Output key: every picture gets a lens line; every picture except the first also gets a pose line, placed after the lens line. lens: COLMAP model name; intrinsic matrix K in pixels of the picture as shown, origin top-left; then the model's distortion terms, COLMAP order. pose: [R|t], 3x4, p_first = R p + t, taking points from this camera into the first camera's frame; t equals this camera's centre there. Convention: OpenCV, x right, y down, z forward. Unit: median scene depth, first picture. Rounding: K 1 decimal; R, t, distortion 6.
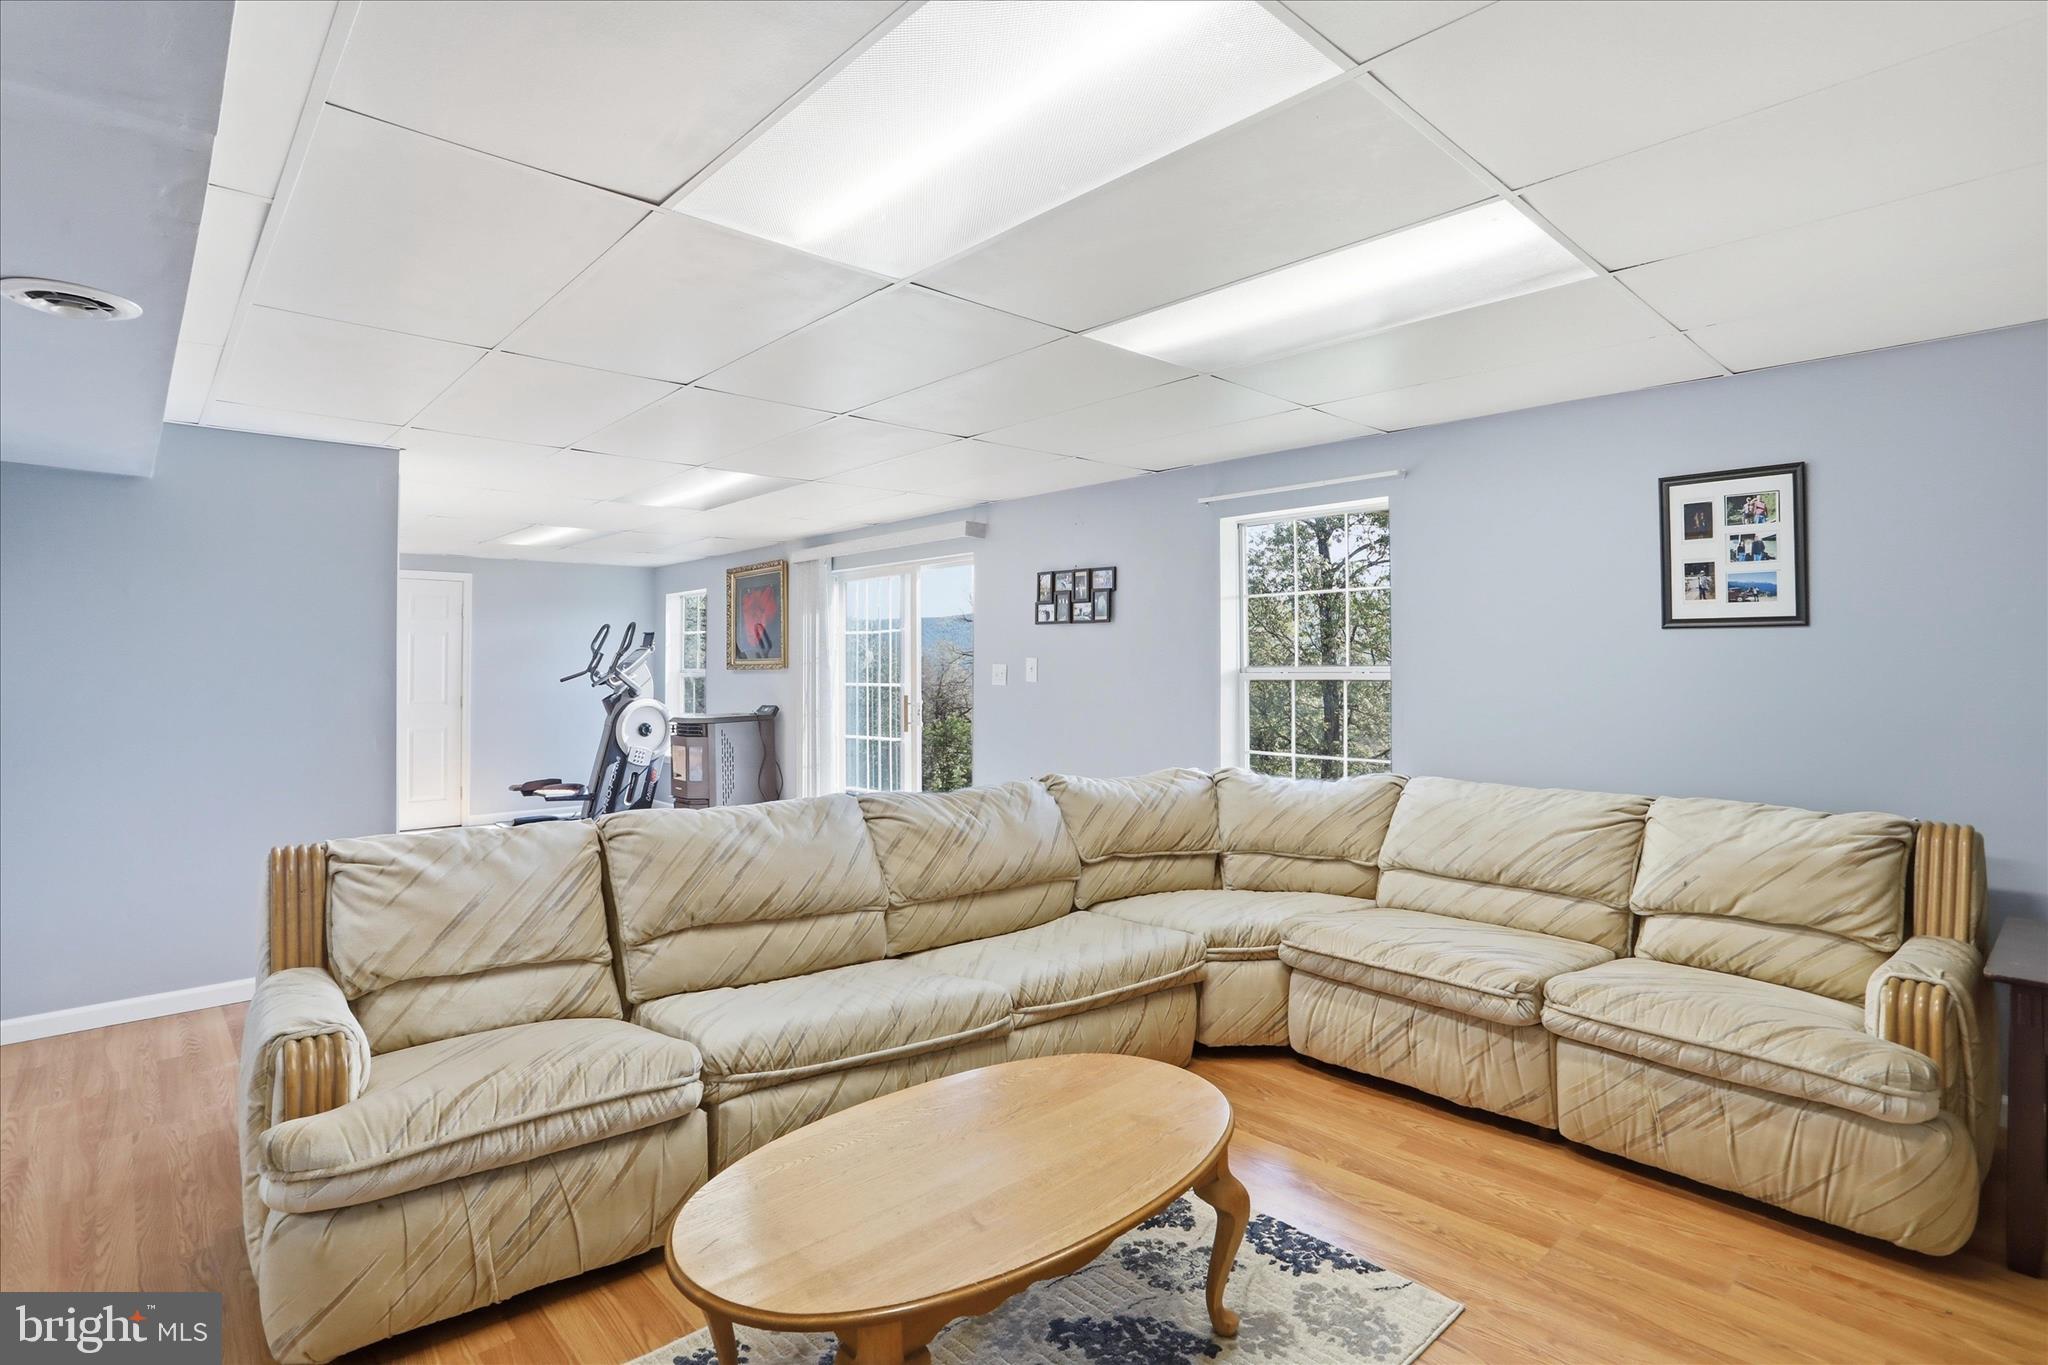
lens RADIAL K [[1020.6, 0, 1037.7], [0, 1020.6, 678.7], [0, 0, 1]] dist [-0.026800, 0.016421]
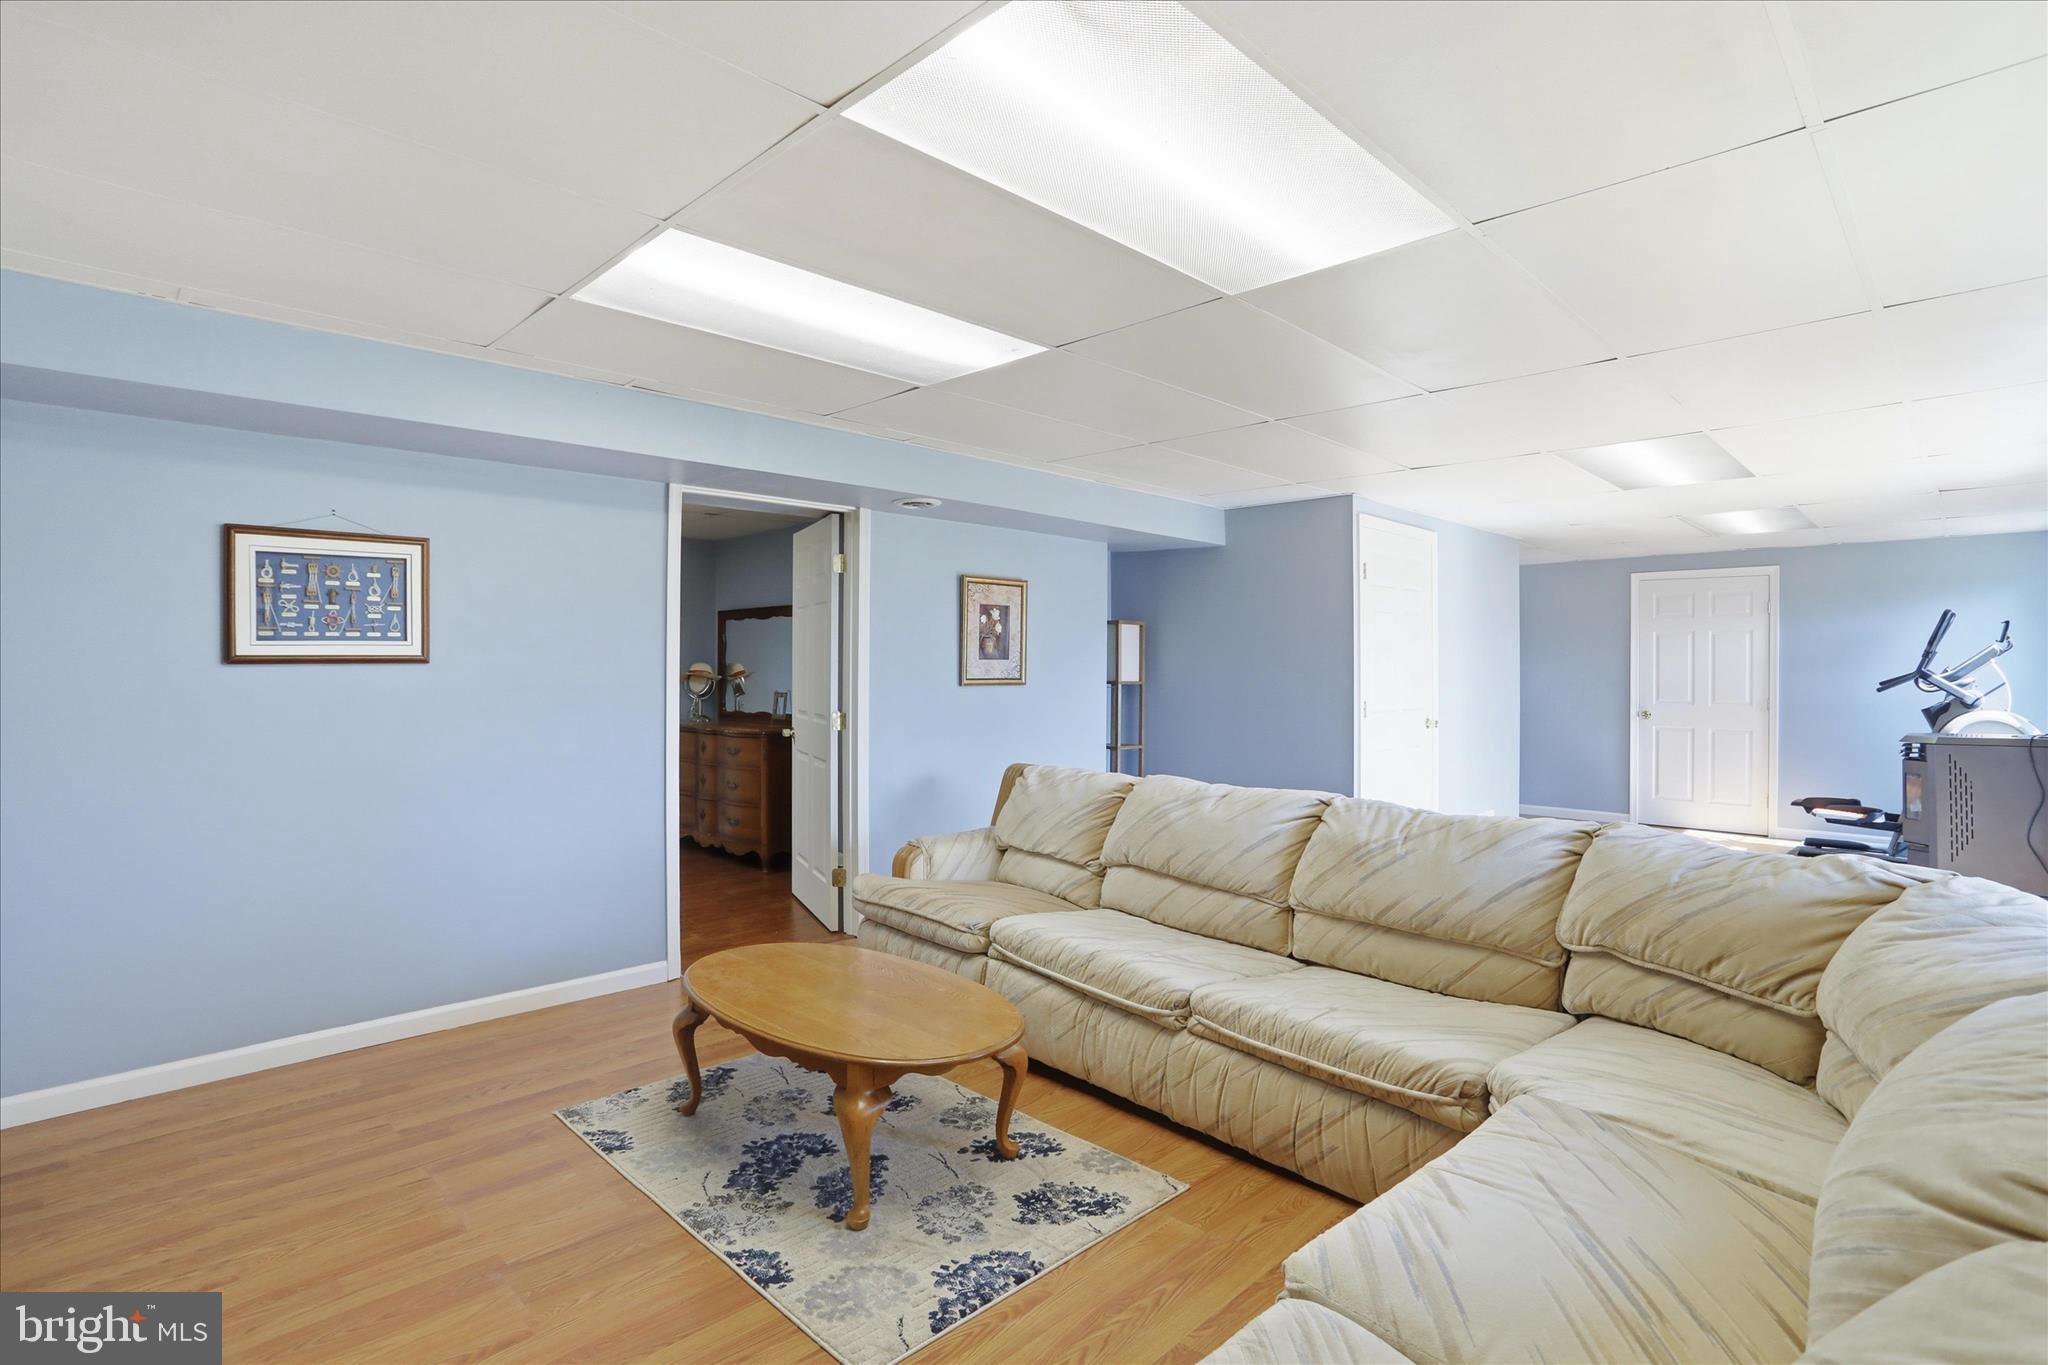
lens RADIAL K [[1020.6, 0, 1029.1], [0, 1020.6, 680.7], [0, 0, 1]] dist [-0.026800, 0.016421]
pose [[0.045122, 0.013529, -0.998890, 0.815416], [-0.010830, 0.999856, 0.013052, -0.008964], [0.998923, 0.010229, 0.045262, 0.675206]]
